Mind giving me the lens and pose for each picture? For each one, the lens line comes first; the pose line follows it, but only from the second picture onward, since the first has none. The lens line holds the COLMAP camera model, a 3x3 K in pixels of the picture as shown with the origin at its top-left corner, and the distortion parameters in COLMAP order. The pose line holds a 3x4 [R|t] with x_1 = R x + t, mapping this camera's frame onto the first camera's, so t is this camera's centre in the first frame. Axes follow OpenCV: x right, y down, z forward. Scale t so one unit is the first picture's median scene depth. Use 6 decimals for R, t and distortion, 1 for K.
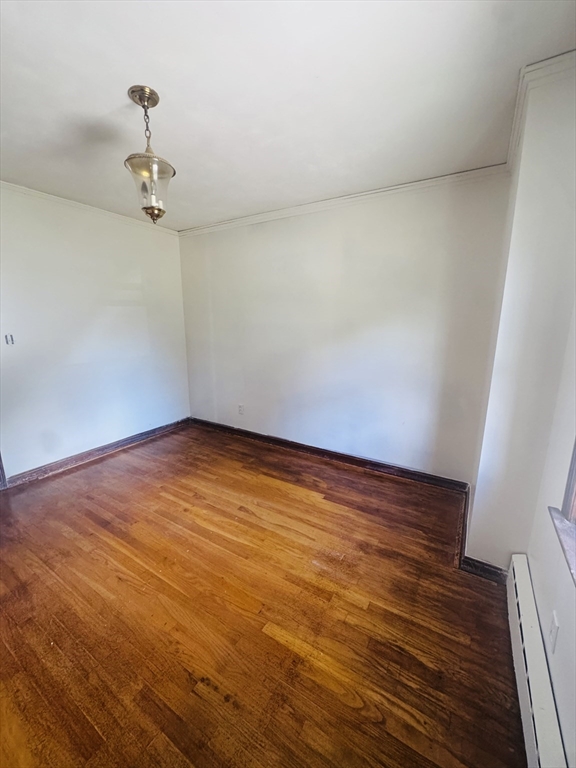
lens RADIAL K [[309.0, 0, 289.0], [0, 309.0, 383.7], [0, 0, 1]] dist [-0.003617, 0.000097]
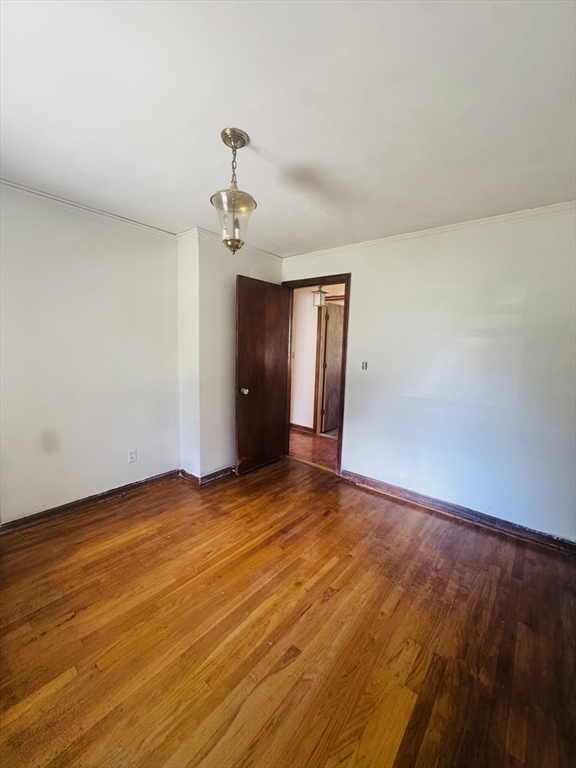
lens RADIAL K [[309.0, 0, 289.0], [0, 309.0, 383.7], [0, 0, 1]] dist [-0.003617, 0.000097]
pose [[-0.140820, 0.118361, -0.982935, 0.367312], [-0.233473, 0.960856, 0.149151, -0.189714], [0.962112, 0.250492, -0.107674, 0.863124]]
